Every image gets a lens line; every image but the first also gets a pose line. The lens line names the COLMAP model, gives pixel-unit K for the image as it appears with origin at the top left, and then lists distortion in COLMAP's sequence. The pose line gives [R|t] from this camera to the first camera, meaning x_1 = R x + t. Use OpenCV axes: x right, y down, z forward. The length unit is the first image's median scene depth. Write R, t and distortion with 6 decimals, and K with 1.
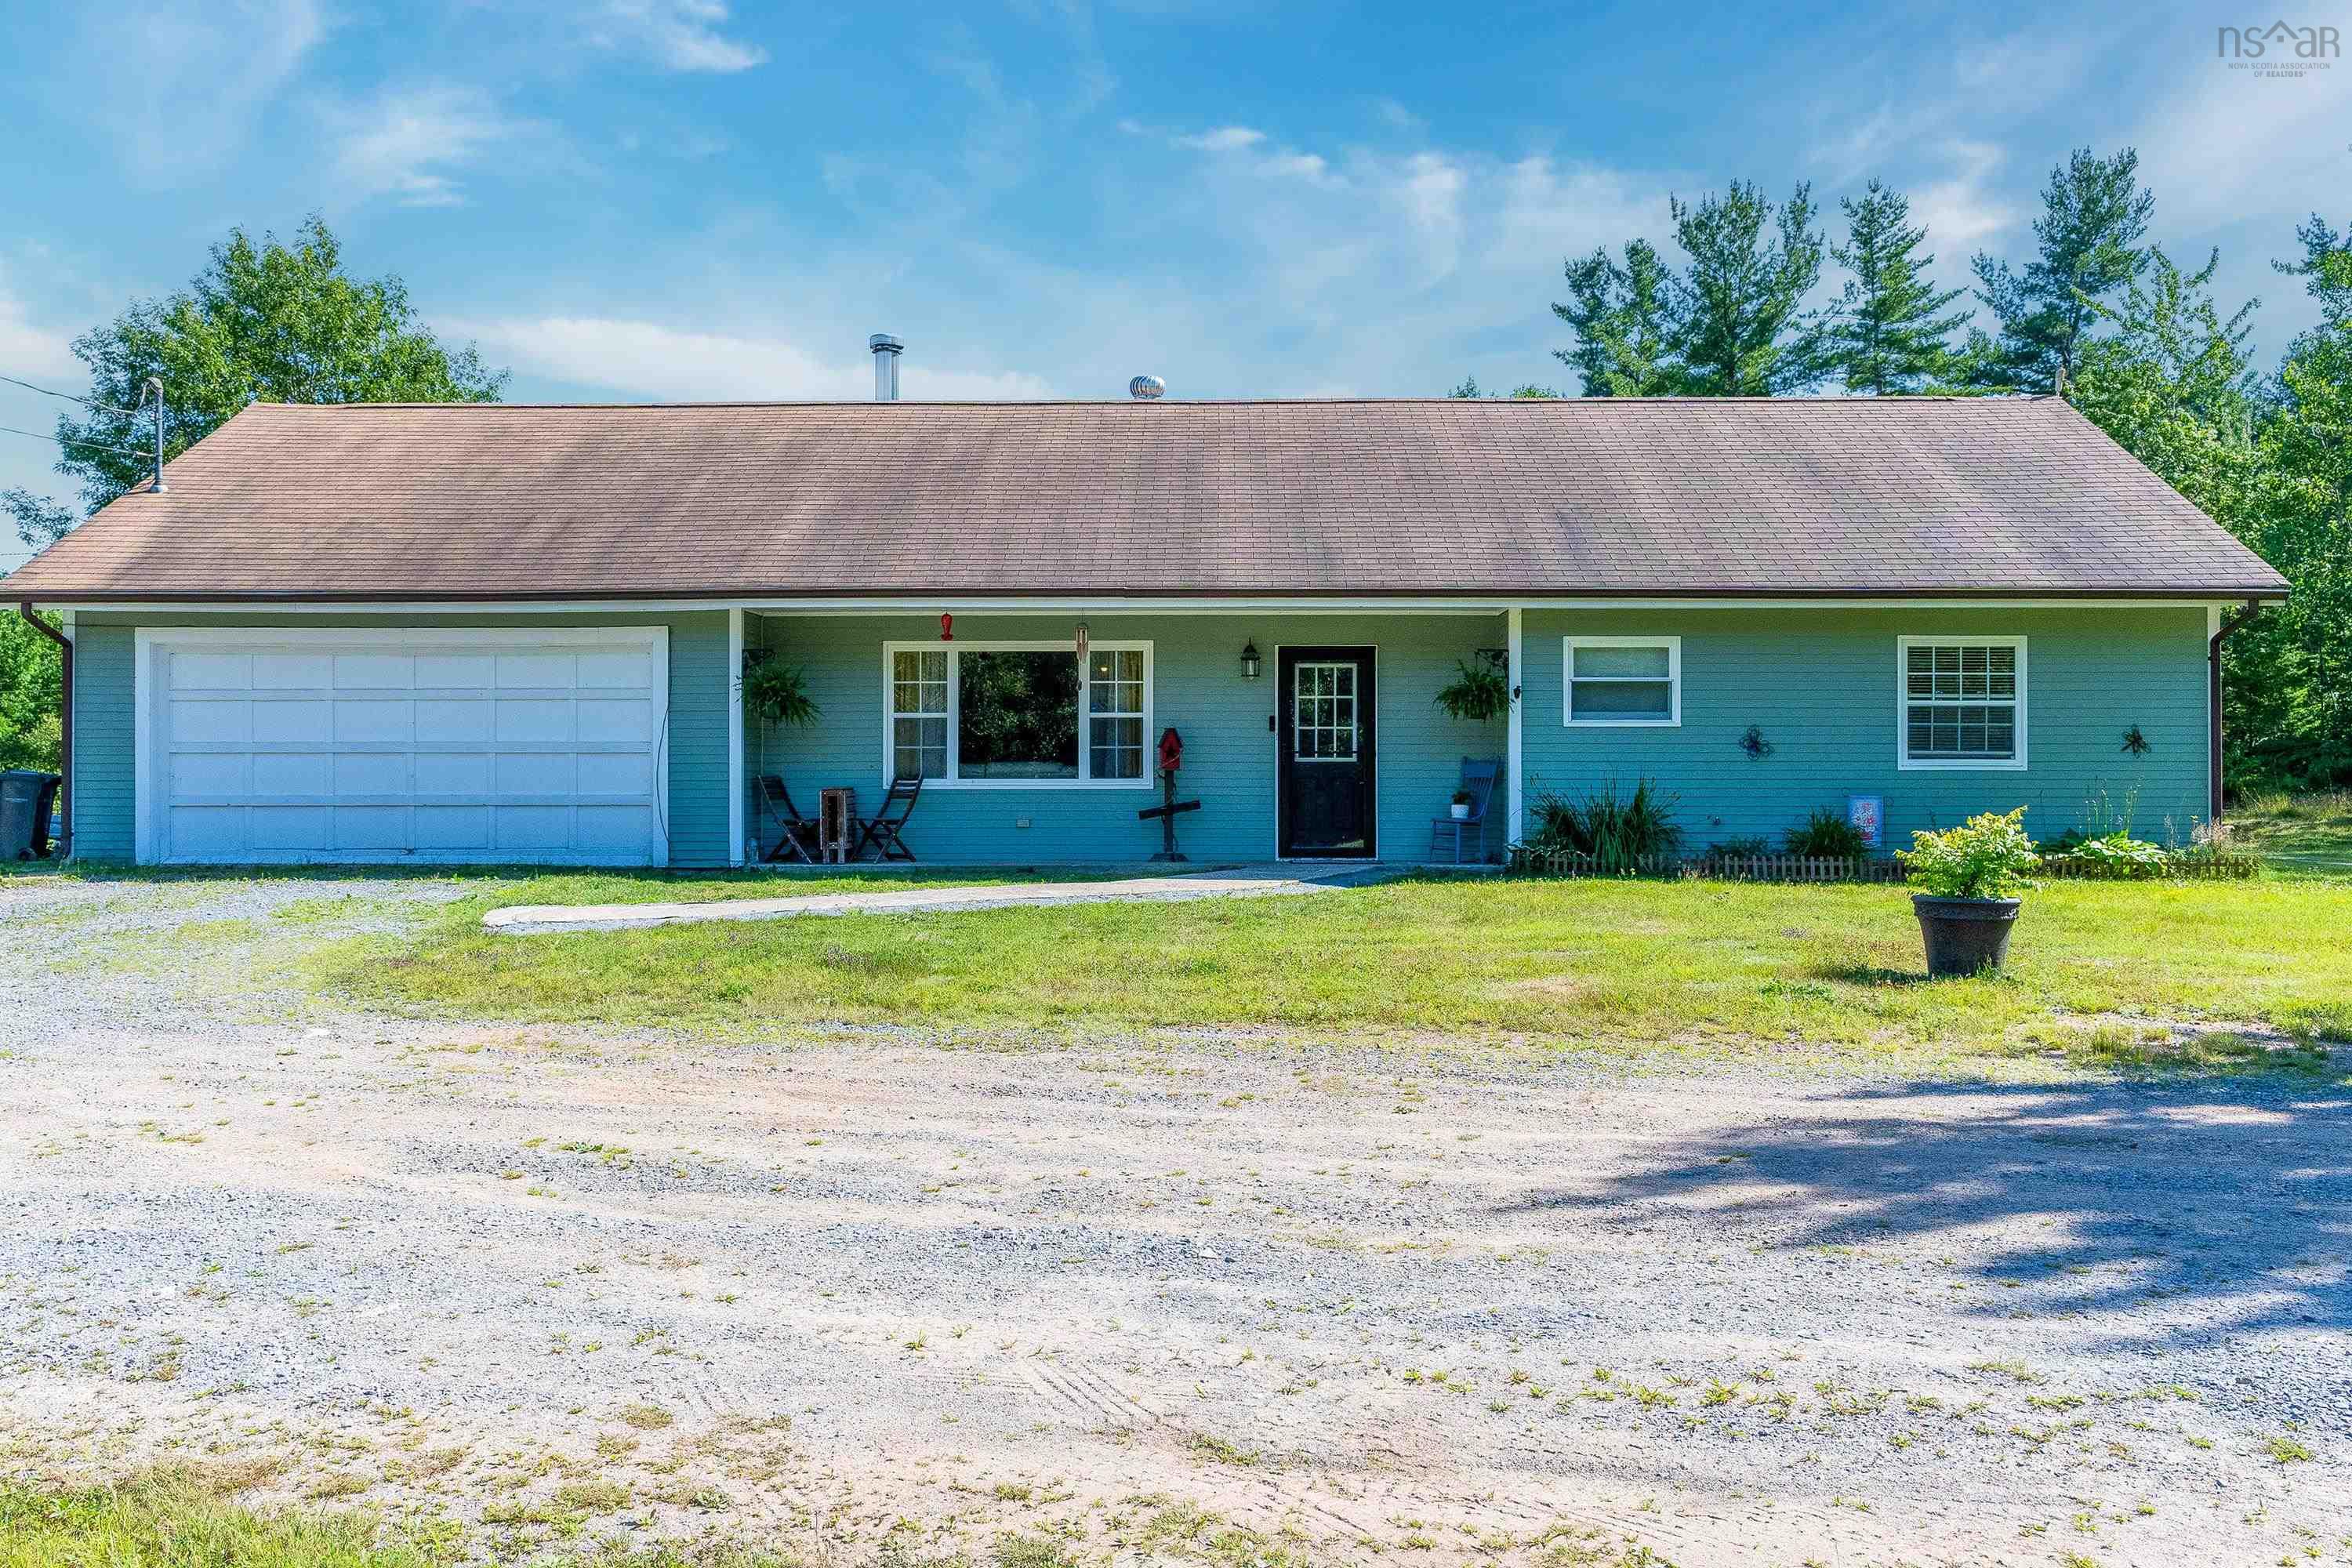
lens RADIAL K [[2080.6, 0, 1176.0], [0, 2080.6, 784.0], [0, 0, 1]] dist [-0.002570, 0.001077]
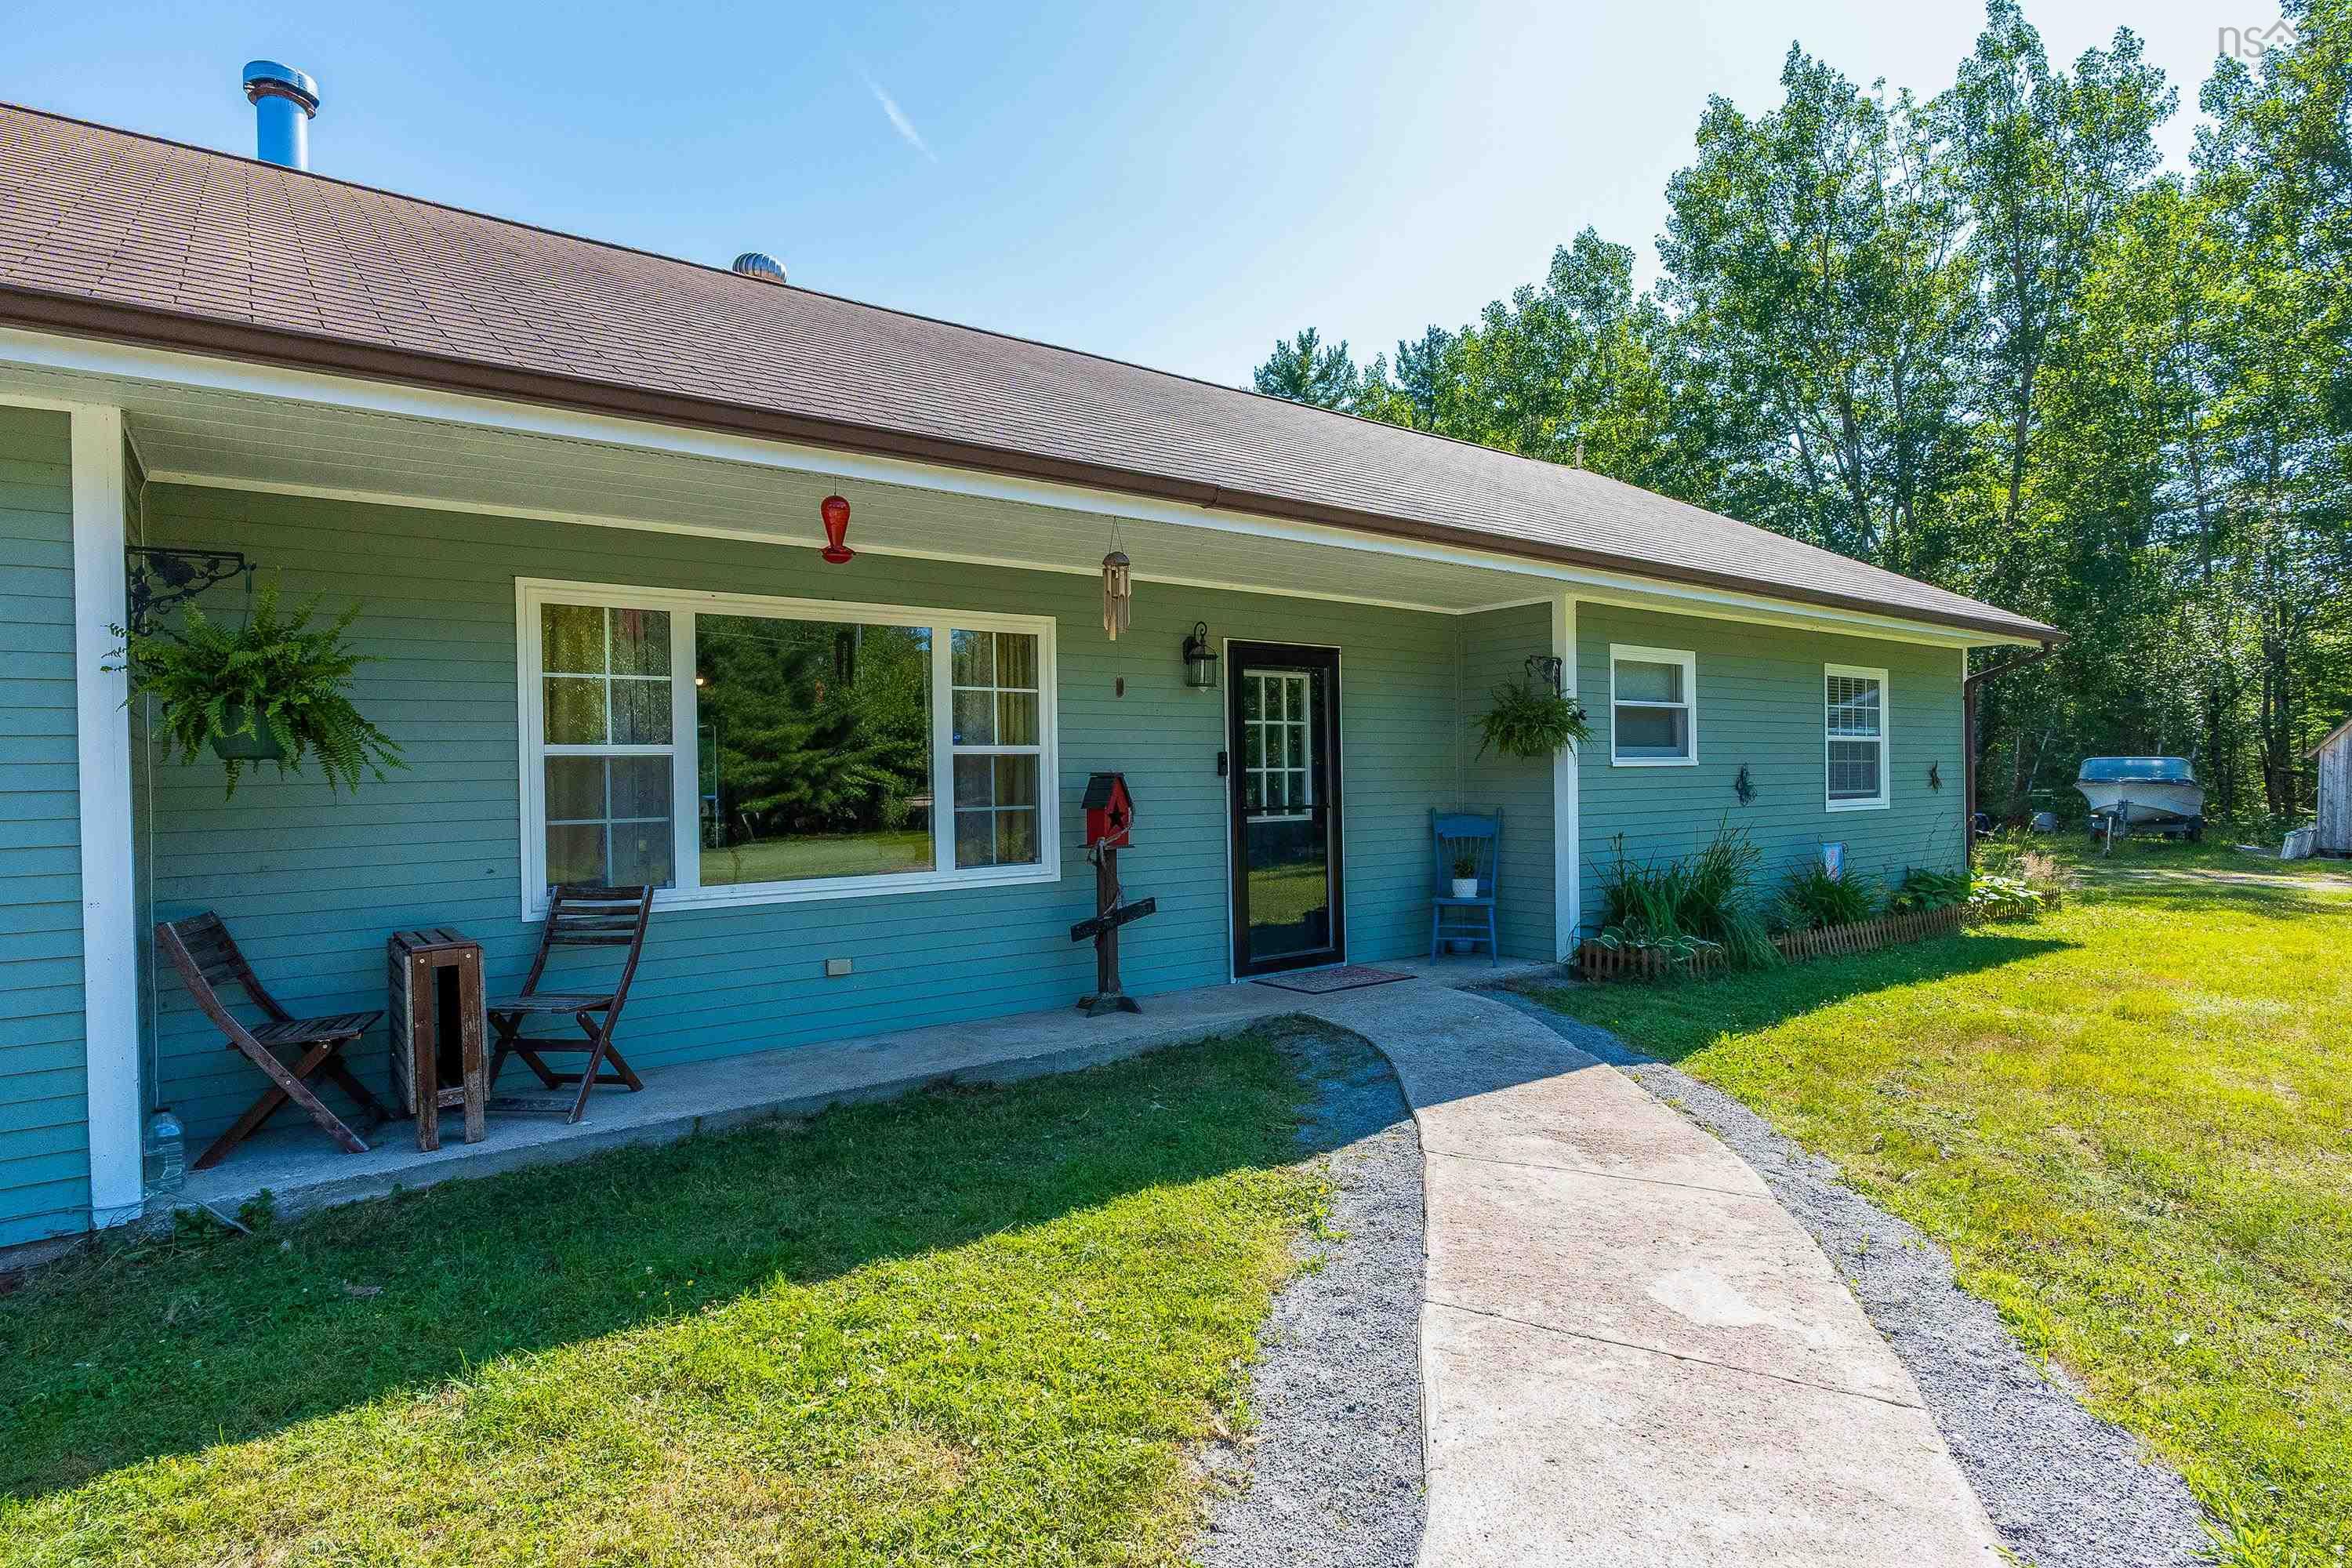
lens RADIAL K [[1225.2, 0, 1176.0], [0, 1225.2, 784.0], [0, 0, 1]] dist [-0.002998, 0.001981]
pose [[0.782752, -0.016261, 0.622121, -0.194546], [0.016773, 0.999847, 0.005029, -0.025314], [-0.622108, 0.006498, 0.782905, 0.728639]]
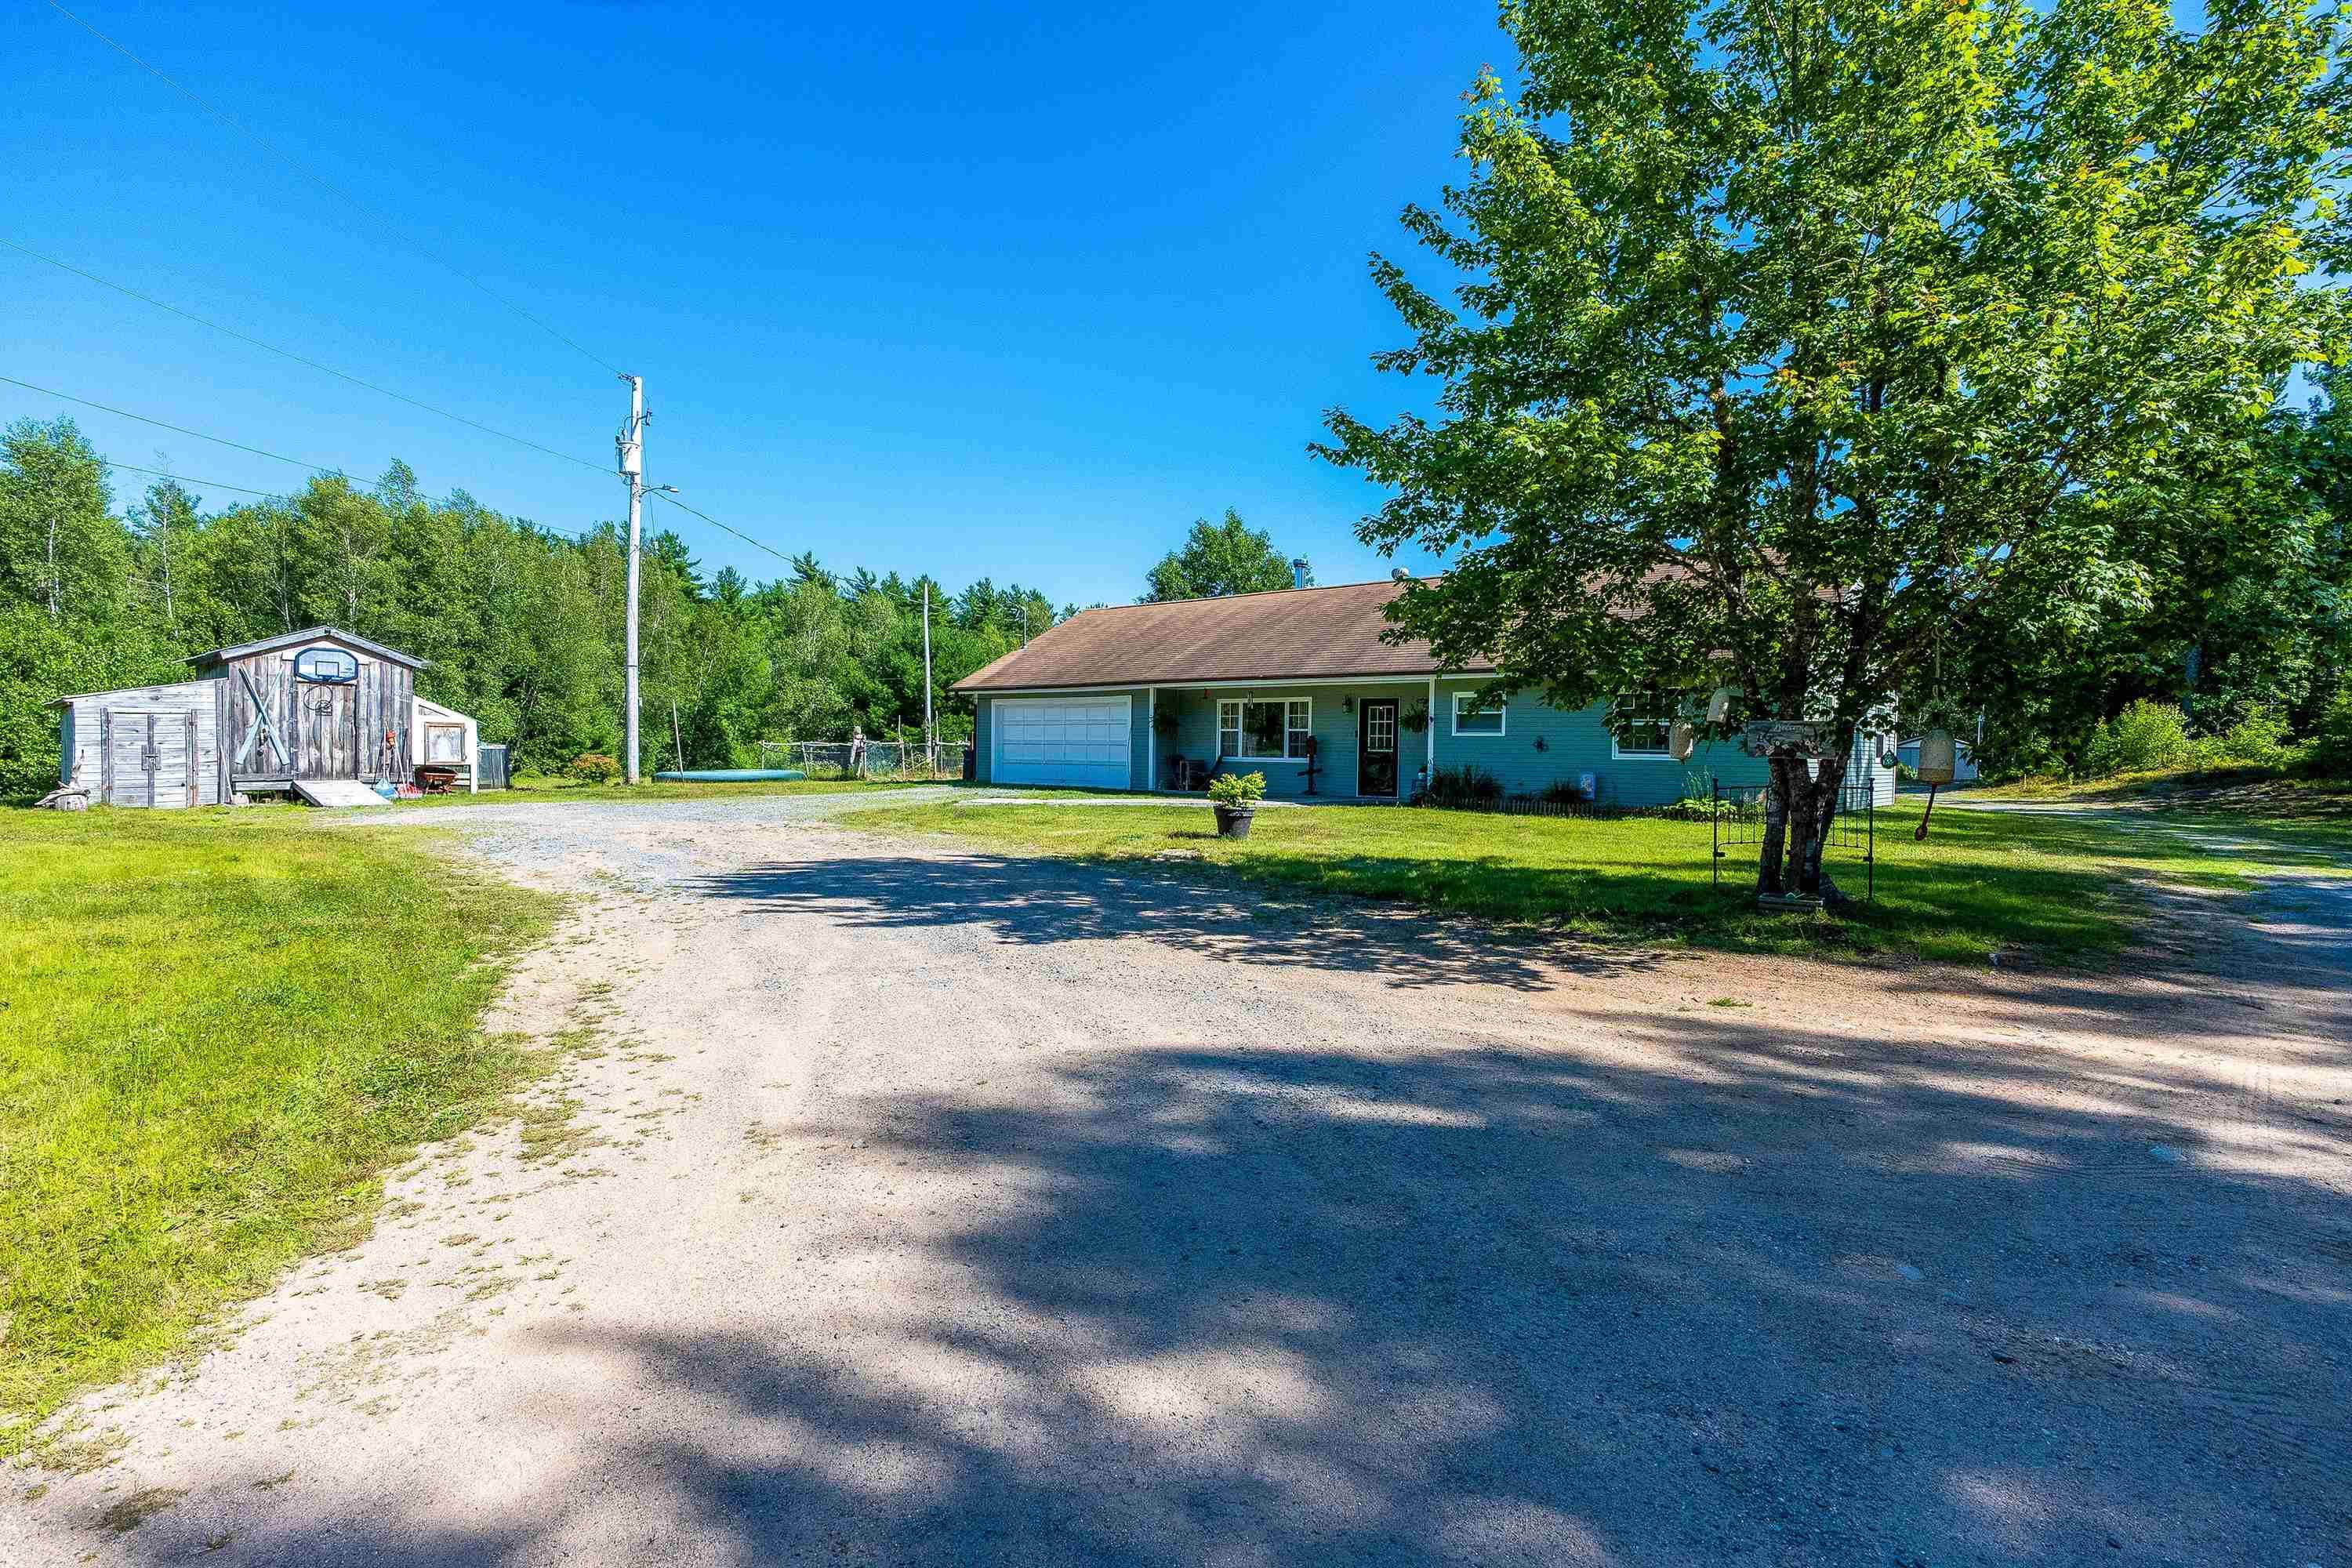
lens RADIAL K [[1154.8, 0, 1176.0], [0, 1154.8, 784.0], [0, 0, 1]] dist [0.002038, 0.000941]
pose [[0.778395, 0.029353, -0.627088, 0.670655], [-0.016830, 0.999523, 0.025896, -0.004518], [0.627549, -0.009603, 0.778518, -0.069854]]
